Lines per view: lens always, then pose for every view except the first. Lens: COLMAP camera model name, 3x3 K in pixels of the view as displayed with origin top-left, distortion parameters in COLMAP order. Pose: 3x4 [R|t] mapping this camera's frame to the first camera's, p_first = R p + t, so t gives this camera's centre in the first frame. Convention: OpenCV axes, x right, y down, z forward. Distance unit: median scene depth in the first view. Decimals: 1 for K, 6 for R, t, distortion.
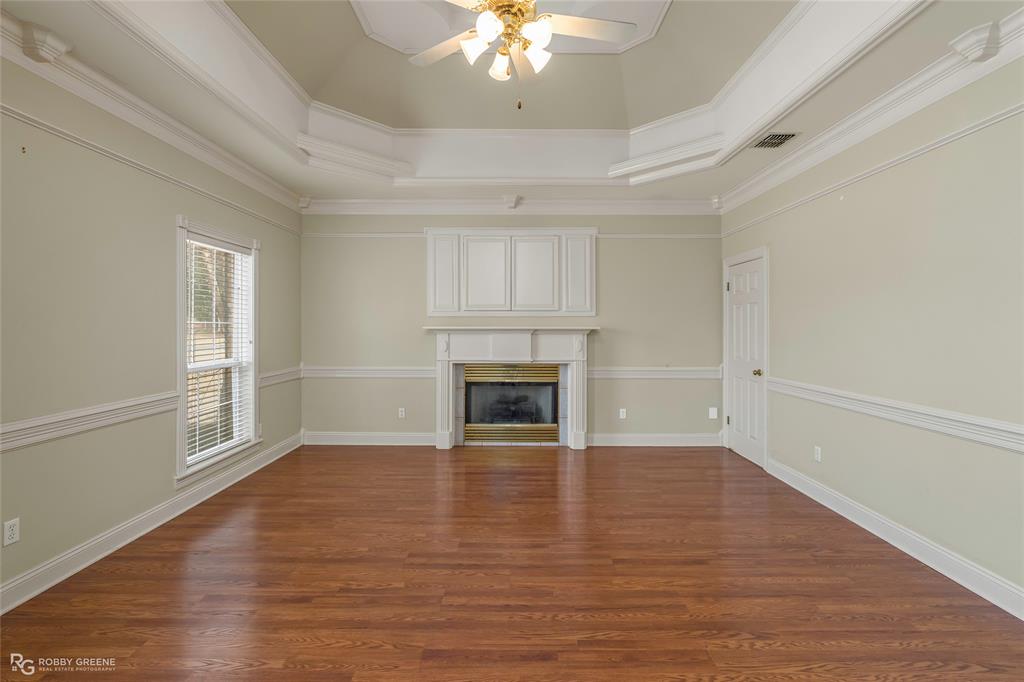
lens RADIAL K [[464.3, 0, 514.9], [0, 464.3, 327.6], [0, 0, 1]] dist [-0.006952, 0.000721]
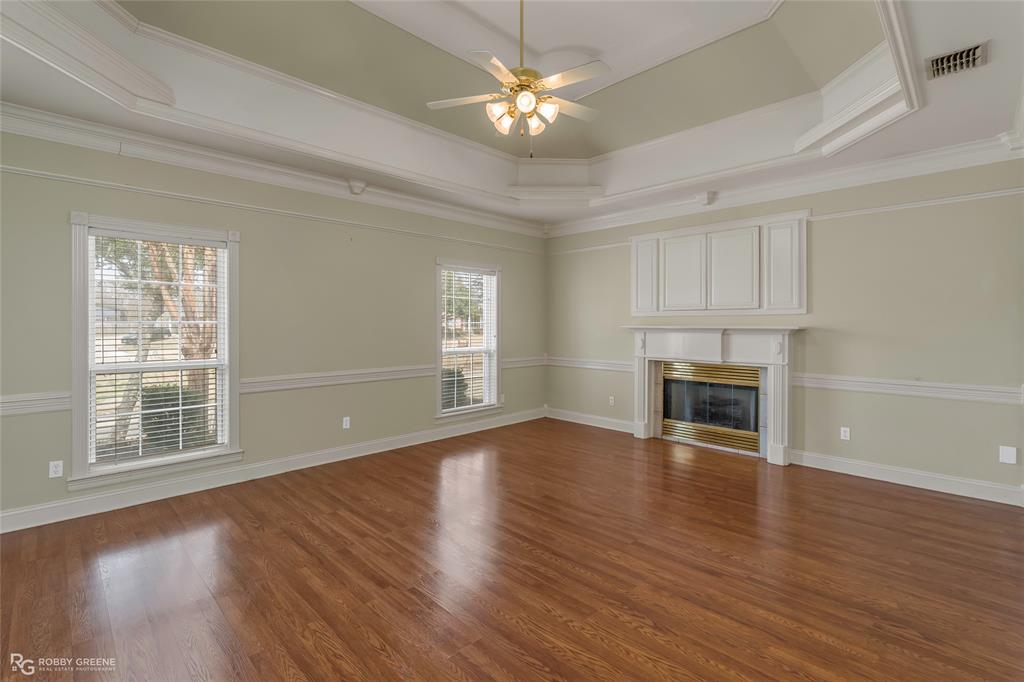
lens RADIAL K [[464.3, 0, 513.2], [0, 464.3, 331.1], [0, 0, 1]] dist [-0.006952, 0.000721]
pose [[0.707241, 0.010089, -0.706900, 0.444314], [-0.002967, 0.999932, 0.011303, -0.001268], [0.706966, -0.005896, 0.707223, 0.020662]]
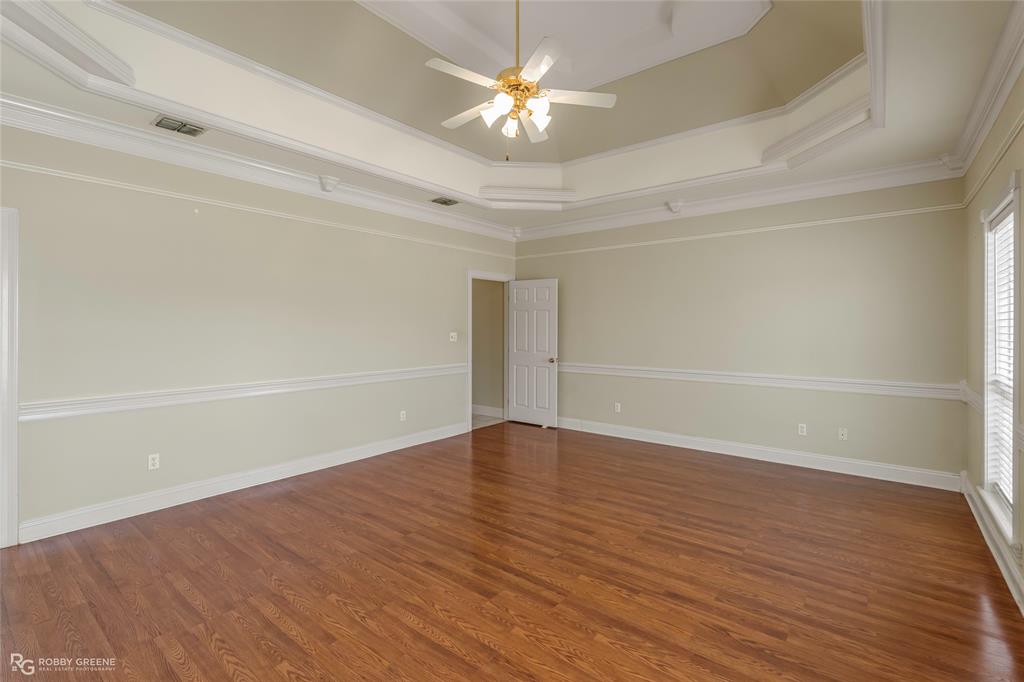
lens RADIAL K [[464.3, 0, 507.3], [0, 464.3, 335.1], [0, 0, 1]] dist [-0.006952, 0.000721]
pose [[-0.772513, -0.011524, 0.634894, -0.401291], [0.001287, 0.999805, 0.019713, -0.005967], [-0.634997, 0.016046, -0.772348, 0.989214]]
